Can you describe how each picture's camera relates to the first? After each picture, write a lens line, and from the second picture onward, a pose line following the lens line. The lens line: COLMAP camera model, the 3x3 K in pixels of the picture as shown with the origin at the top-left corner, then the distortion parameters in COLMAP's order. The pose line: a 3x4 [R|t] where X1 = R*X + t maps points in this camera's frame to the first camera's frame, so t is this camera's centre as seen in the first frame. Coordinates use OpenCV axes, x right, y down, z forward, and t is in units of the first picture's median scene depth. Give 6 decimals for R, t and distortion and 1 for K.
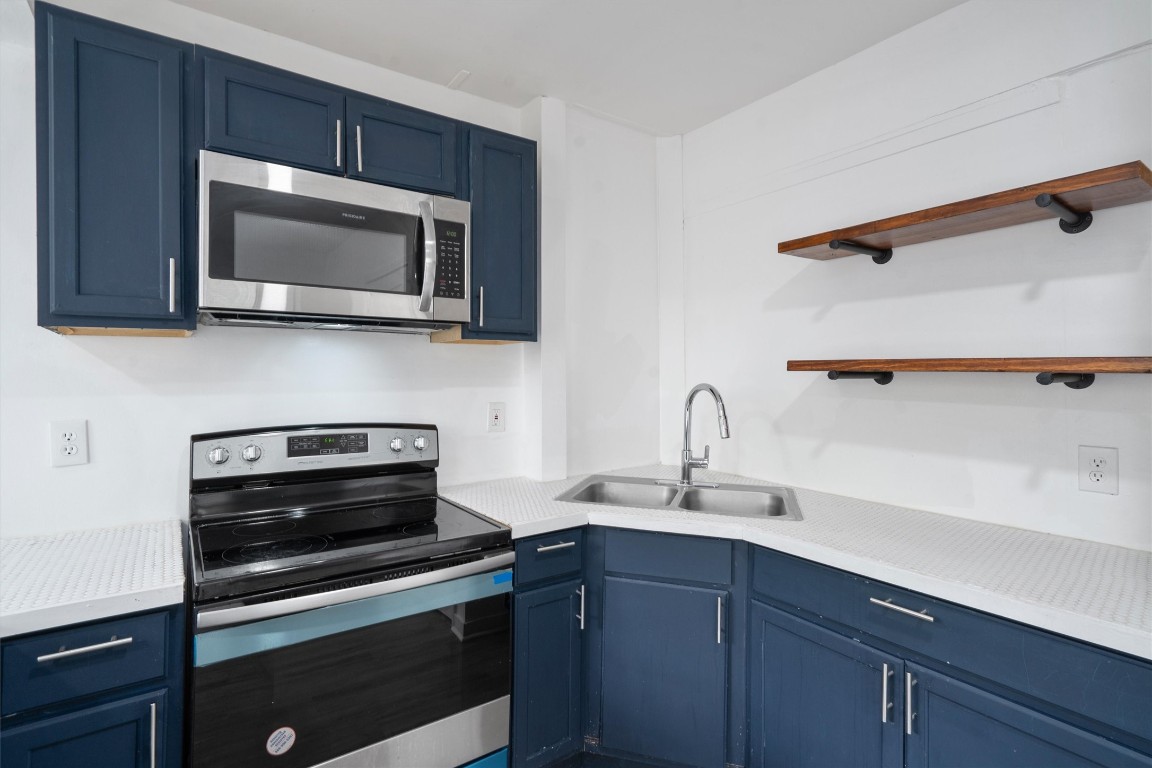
lens RADIAL K [[551.4, 0, 572.0], [0, 551.4, 372.1], [0, 0, 1]] dist [-0.003674, -0.000933]
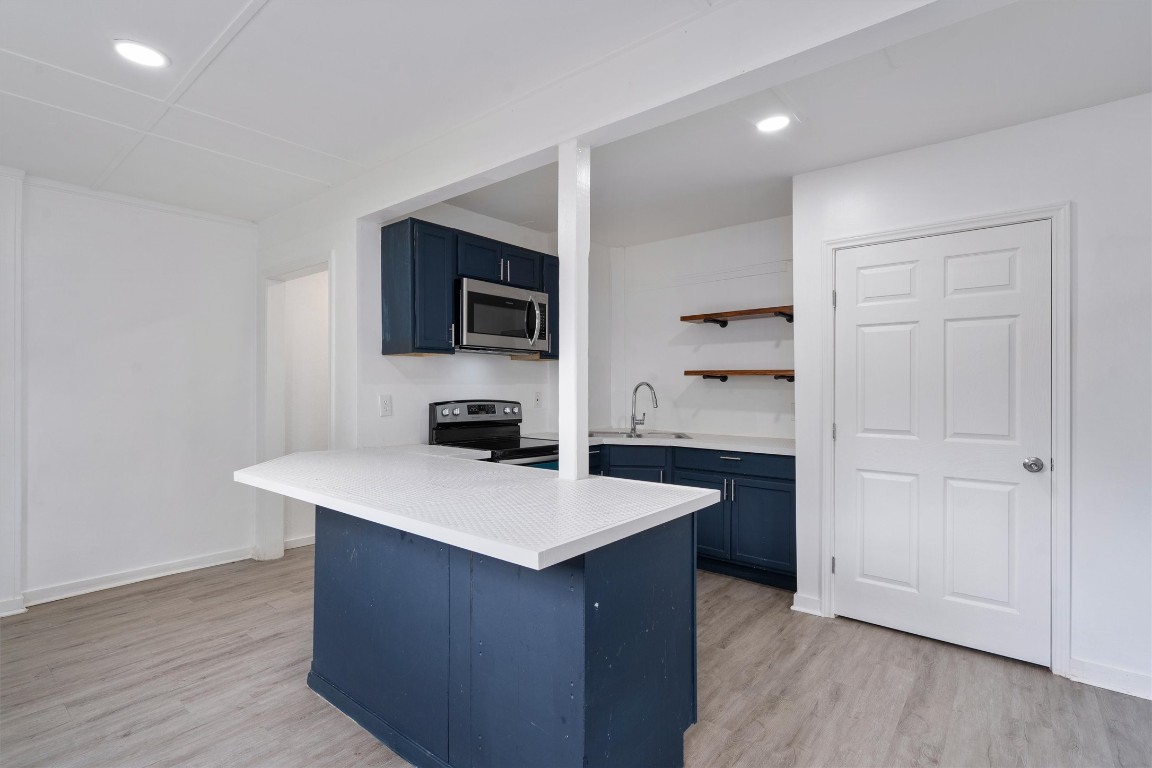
lens RADIAL K [[551.4, 0, 576.9], [0, 551.4, 388.3], [0, 0, 1]] dist [-0.003674, -0.000933]
pose [[0.965449, 0.000886, 0.260592, -0.632675], [-0.003066, 0.999964, 0.007962, 0.035616], [-0.260576, -0.008486, 0.965416, -1.071858]]
